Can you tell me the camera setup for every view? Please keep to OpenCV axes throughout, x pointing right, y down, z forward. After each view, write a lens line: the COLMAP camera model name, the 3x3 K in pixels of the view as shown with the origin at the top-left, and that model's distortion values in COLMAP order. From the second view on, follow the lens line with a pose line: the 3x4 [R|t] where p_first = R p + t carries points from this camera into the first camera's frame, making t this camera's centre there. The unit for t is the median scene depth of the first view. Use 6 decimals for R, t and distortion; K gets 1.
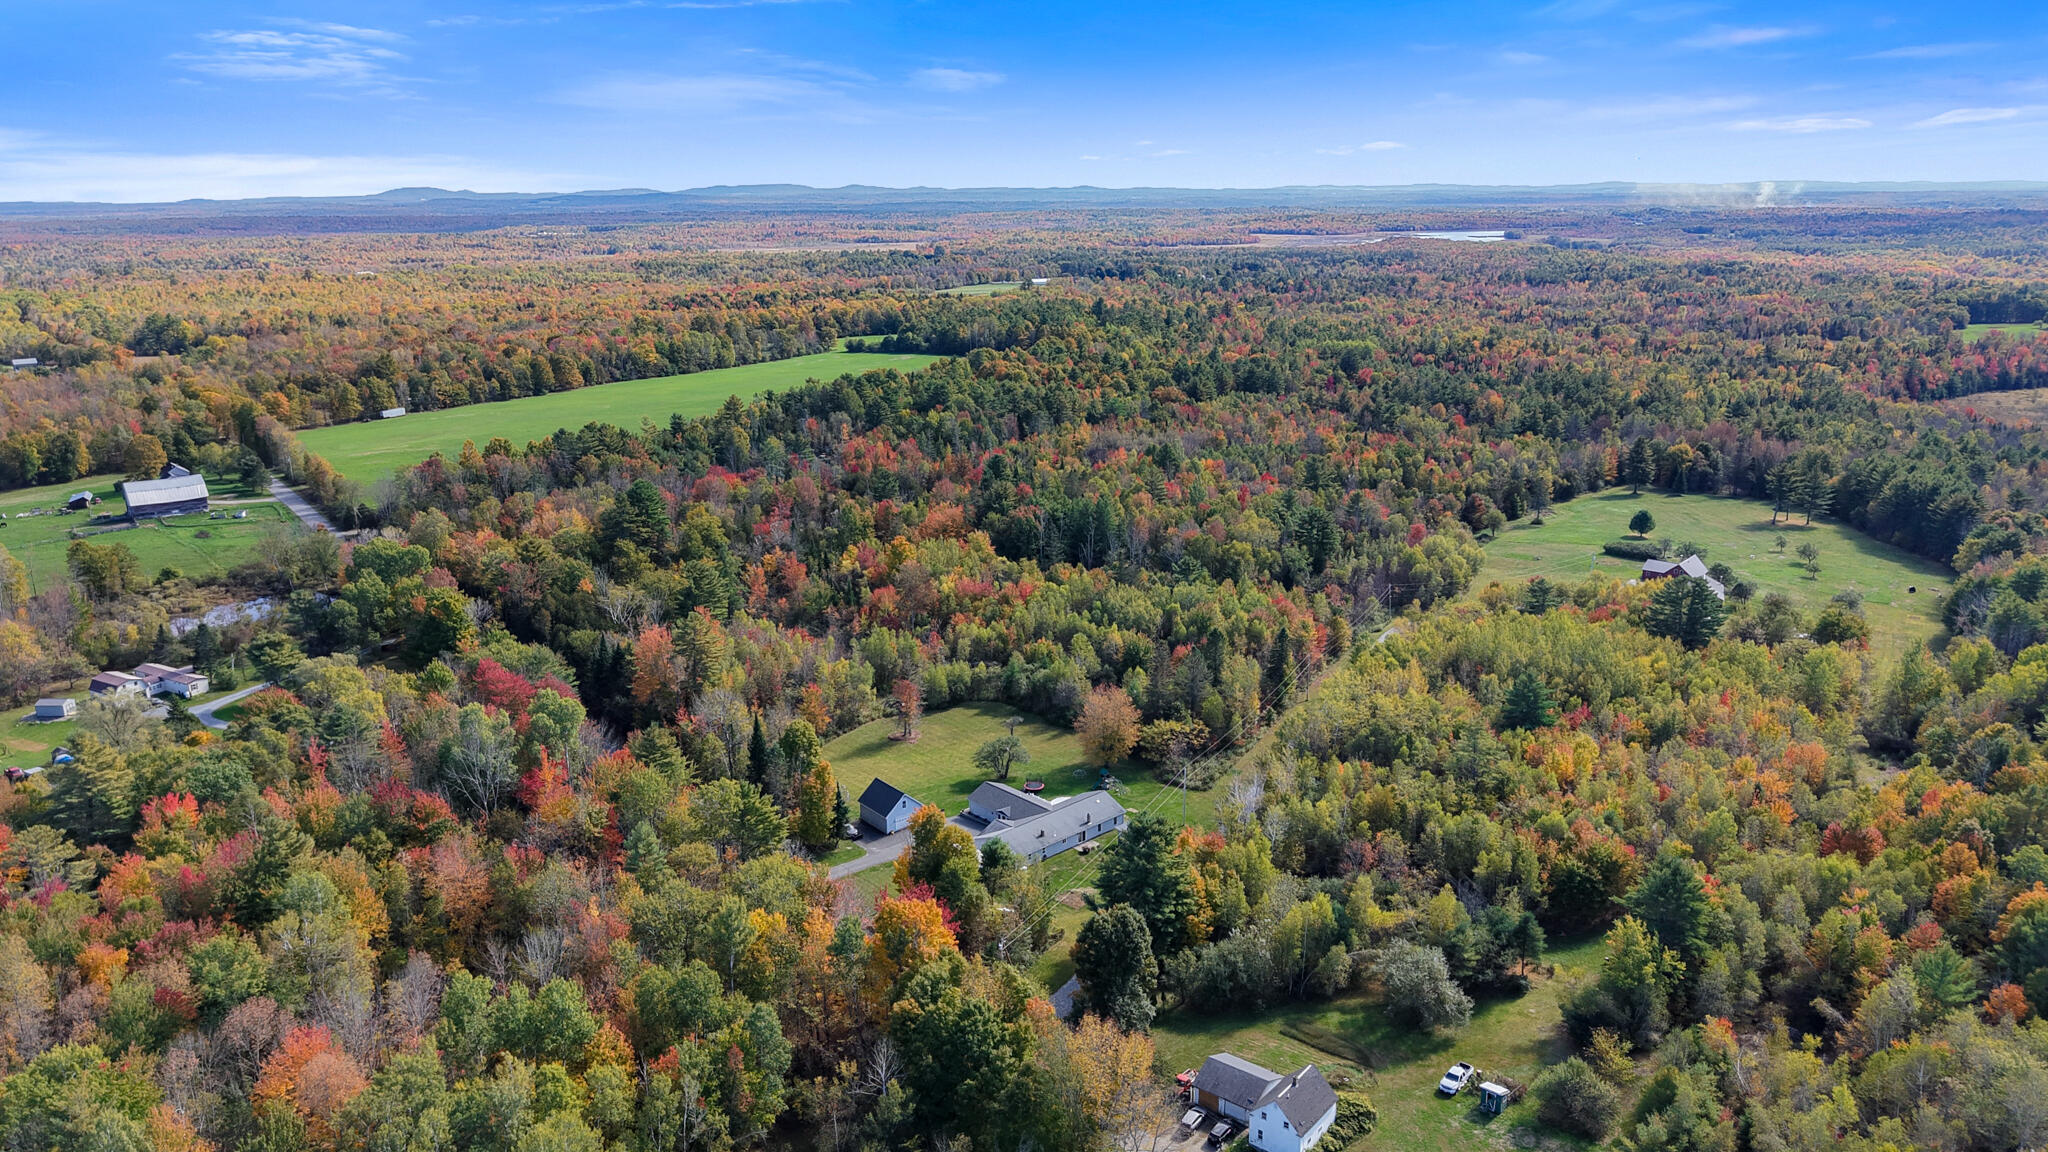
lens RADIAL K [[1468.3, 0, 1027.4], [0, 1468.3, 565.9], [0, 0, 1]] dist [0.097107, -0.138419]
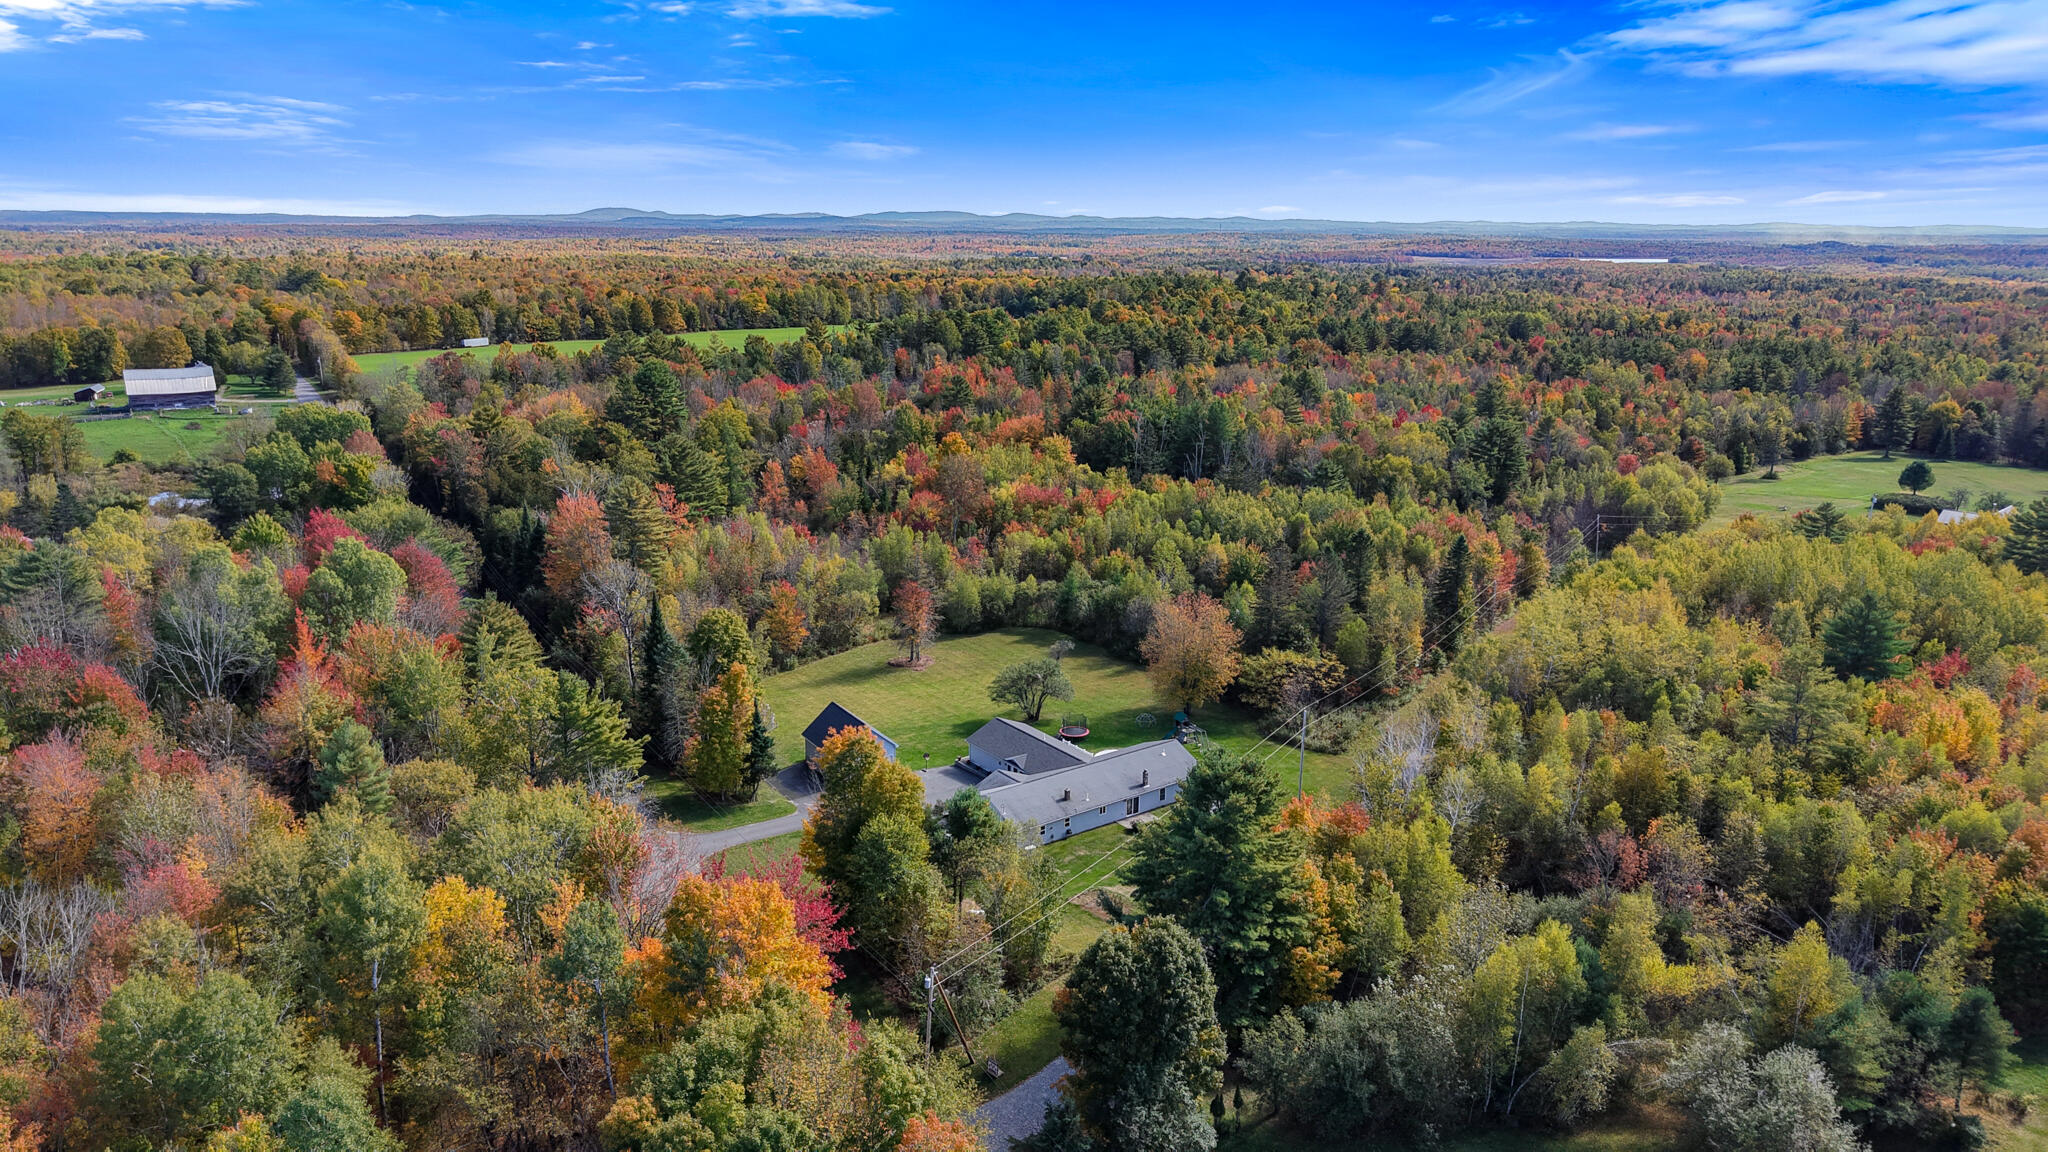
lens RADIAL K [[1404.6, 0, 1037.5], [0, 1404.6, 571.8], [0, 0, 1]] dist [0.047880, -0.042900]
pose [[0.994604, 0.046321, -0.092831, 0.038930], [-0.047268, 0.998850, -0.008027, 0.074215], [0.092352, 0.012372, 0.995650, 0.326037]]
